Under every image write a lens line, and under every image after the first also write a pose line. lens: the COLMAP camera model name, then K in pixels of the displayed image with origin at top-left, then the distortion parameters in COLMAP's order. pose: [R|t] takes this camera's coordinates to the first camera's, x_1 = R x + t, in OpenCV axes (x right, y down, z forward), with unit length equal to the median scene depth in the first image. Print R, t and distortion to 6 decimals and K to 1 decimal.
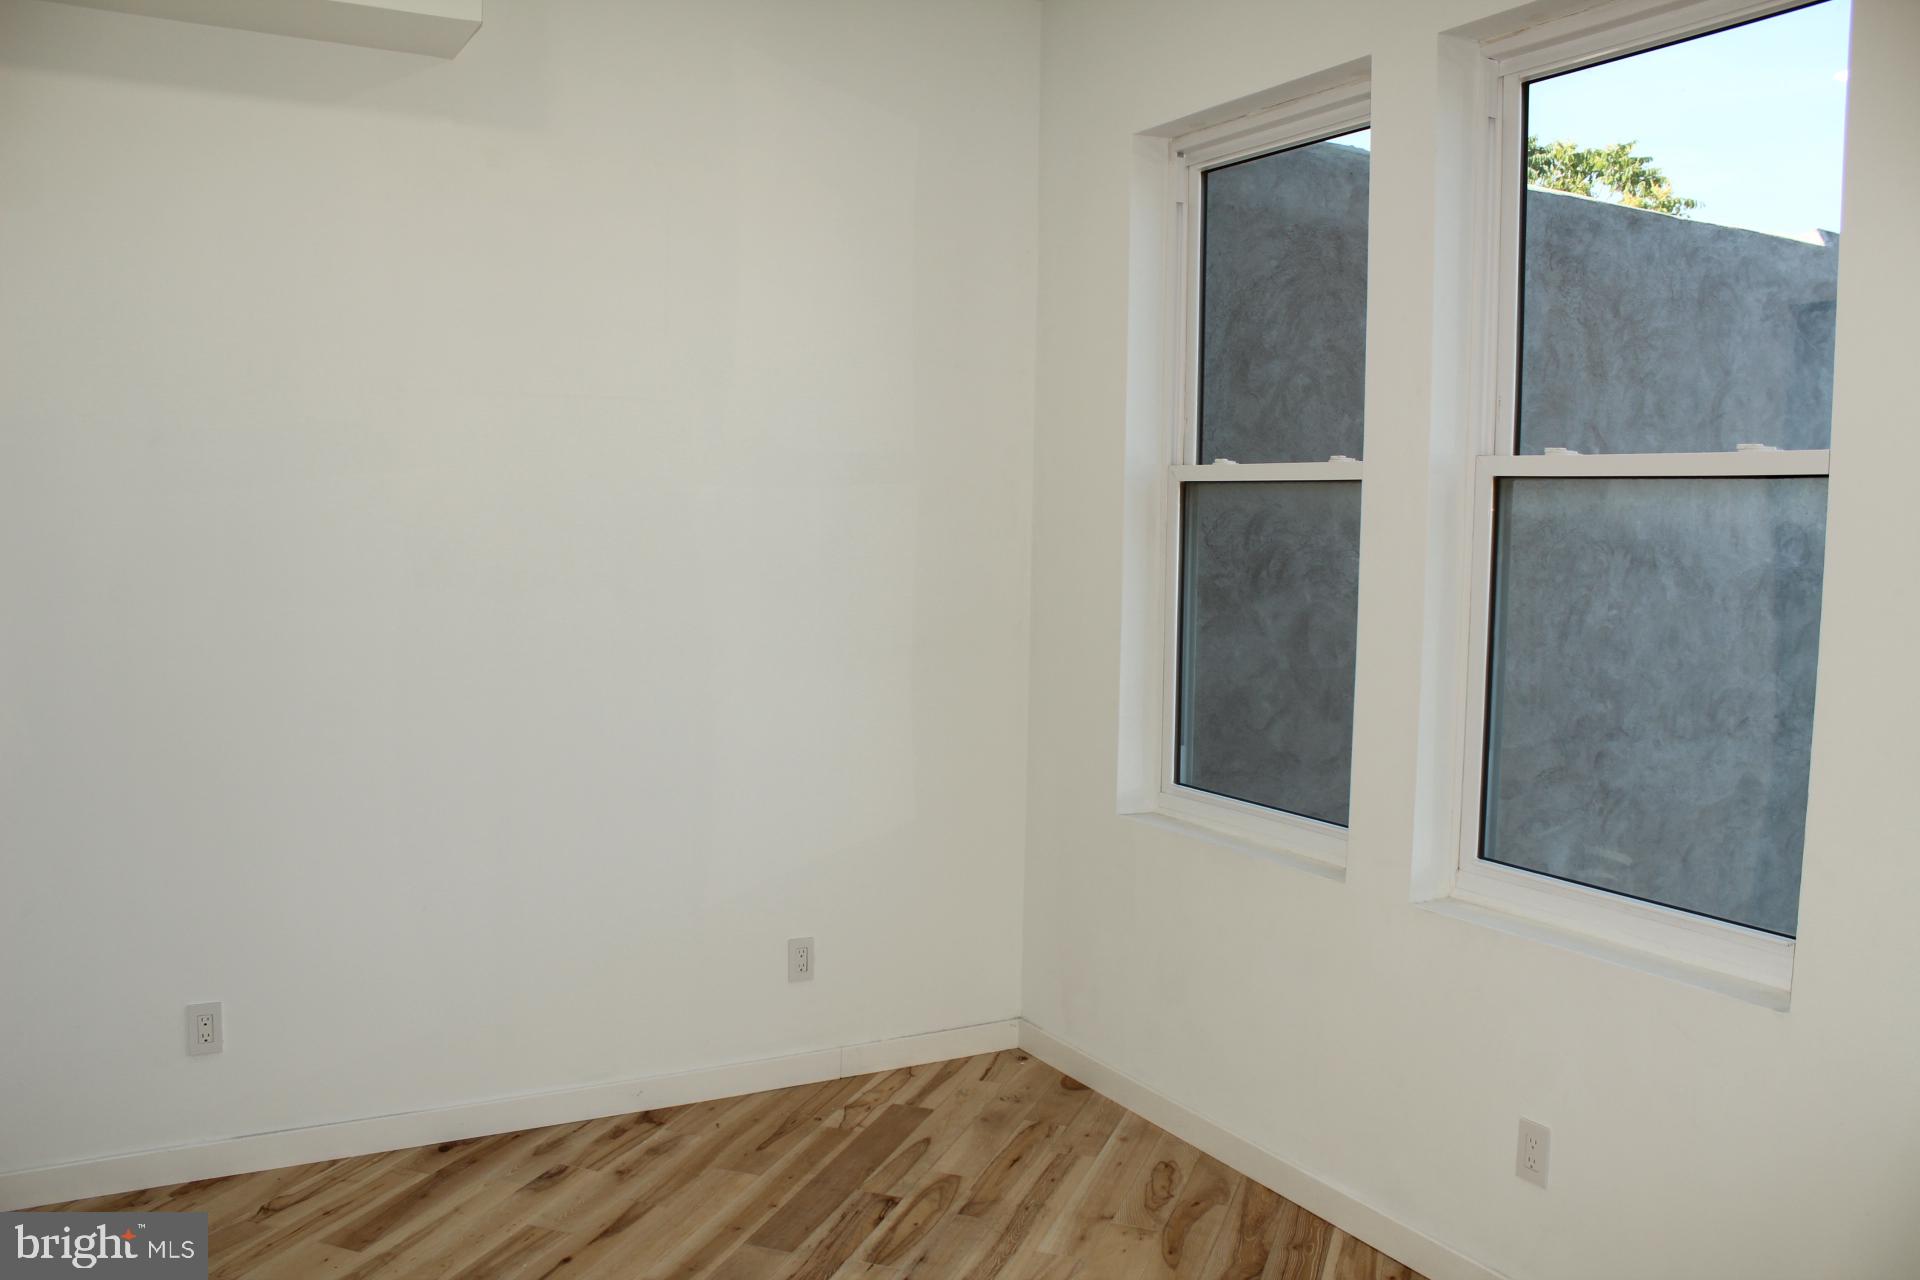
lens RADIAL K [[1591.8, 0, 956.3], [0, 1591.8, 645.7], [0, 0, 1]] dist [-0.175609, 0.152520]
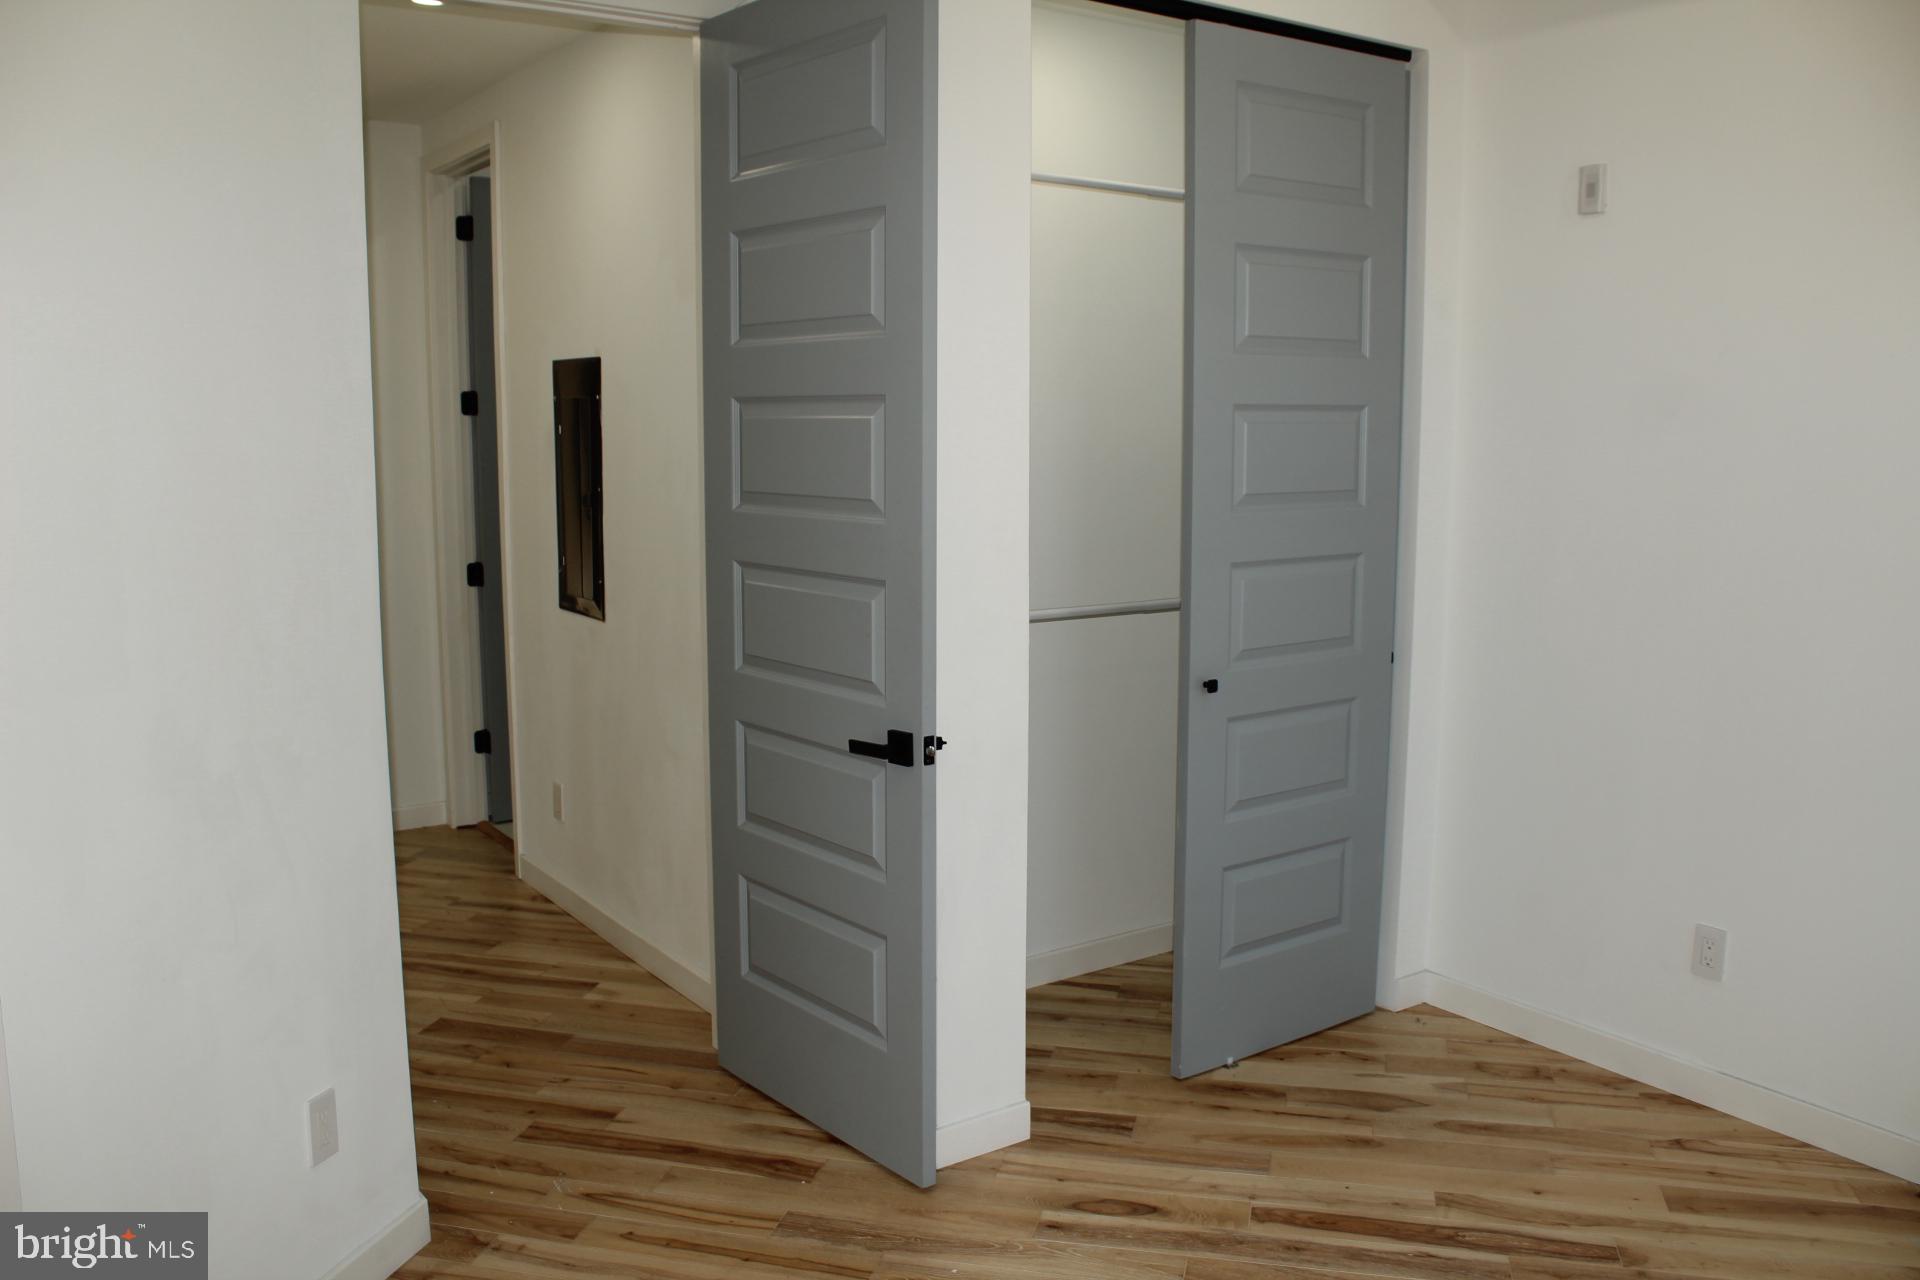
lens RADIAL K [[1591.8, 0, 958.4], [0, 1591.8, 636.7], [0, 0, 1]] dist [-0.175609, 0.152520]
pose [[0.109774, 0.129131, -0.985533, 0.376714], [-0.088025, 0.988892, 0.119766, -0.025322], [0.990051, 0.073604, 0.119922, 0.358967]]
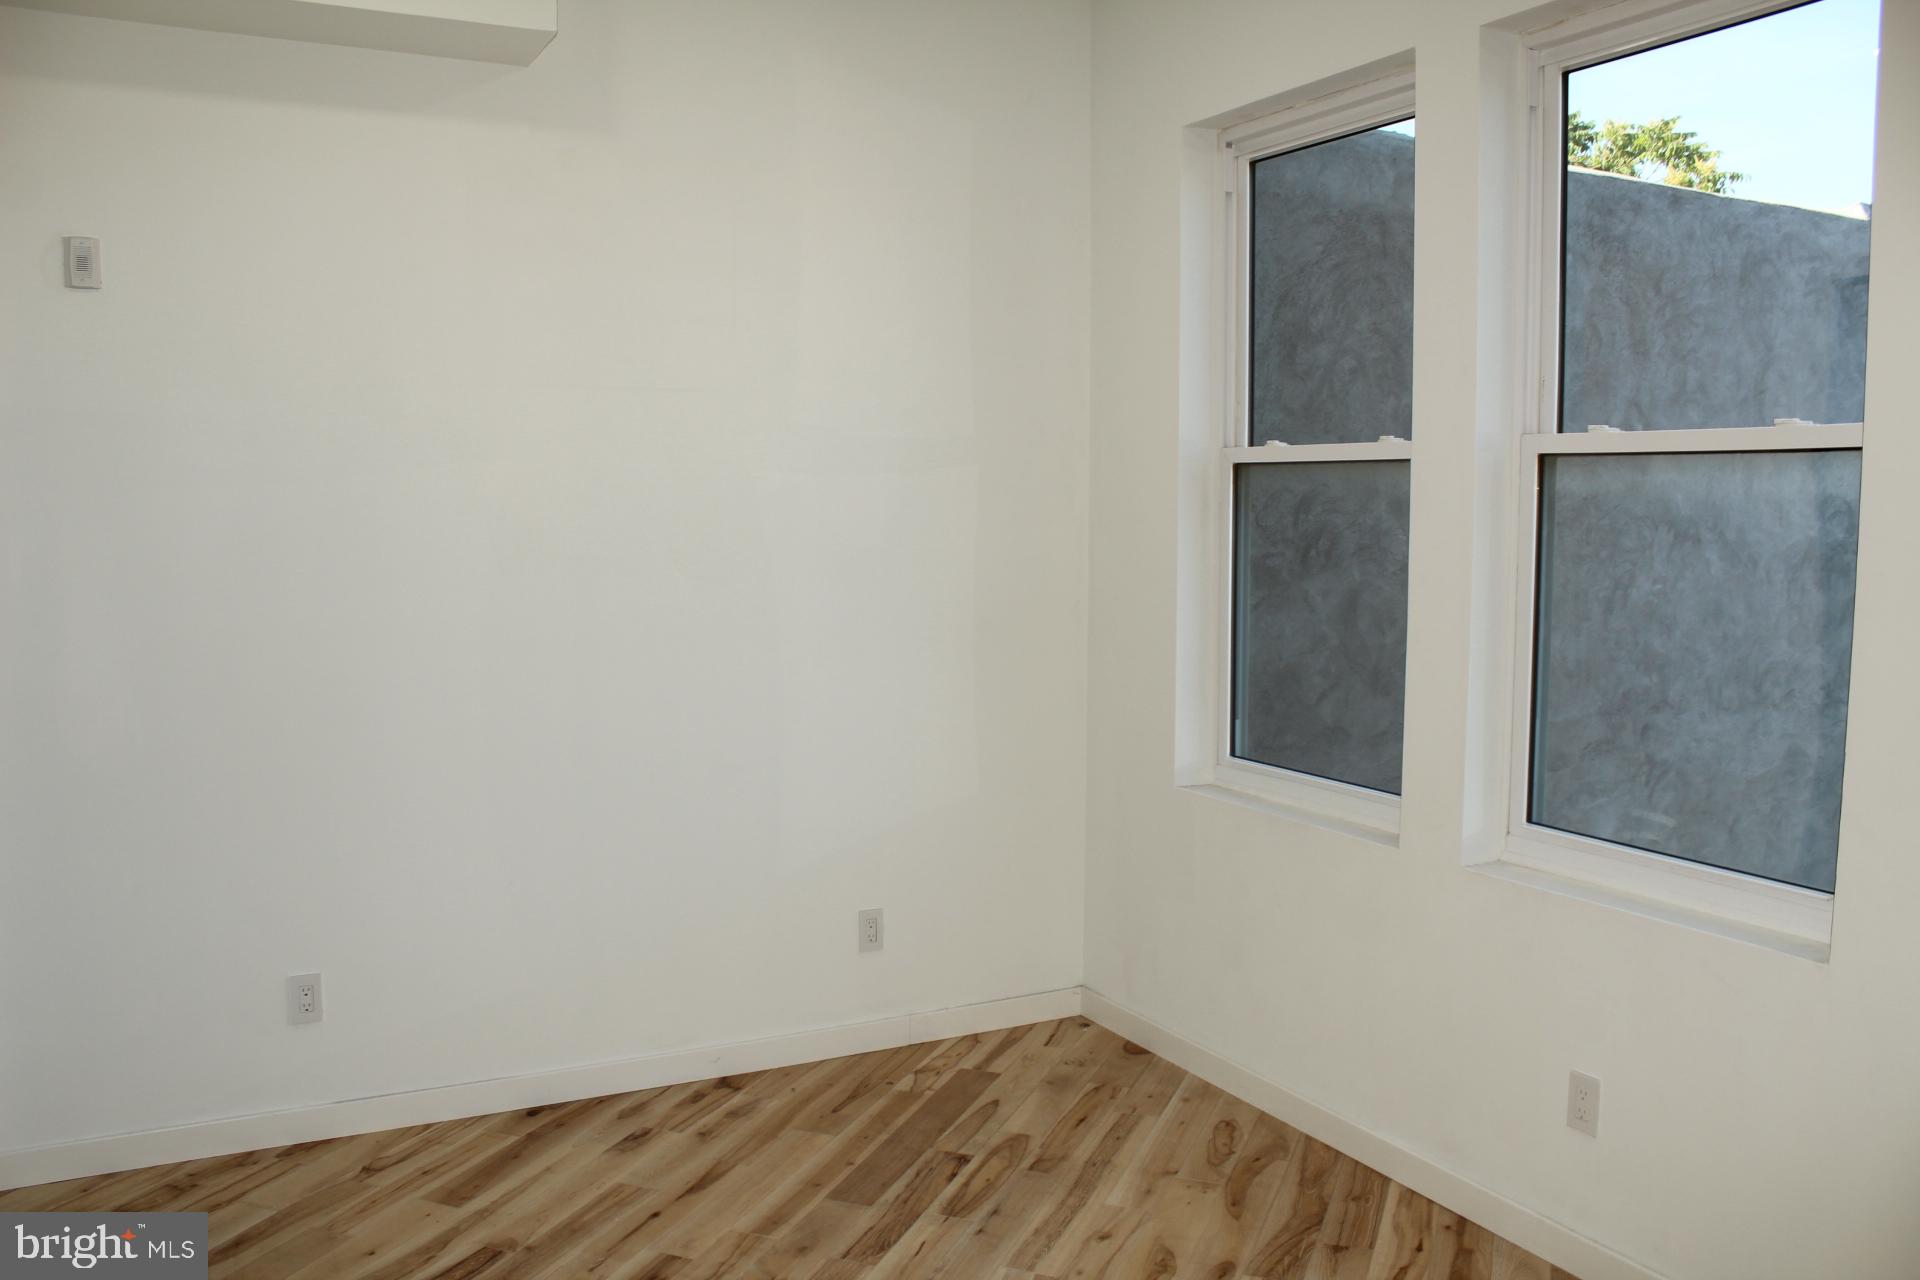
lens RADIAL K [[1591.8, 0, 951.6], [0, 1591.8, 646.5], [0, 0, 1]] dist [-0.175609, 0.152520]
pose [[0.999491, -0.012056, -0.029522, -0.013593], [0.012317, 0.999887, 0.008655, 0.004860], [0.029415, -0.009015, 0.999527, -0.037686]]
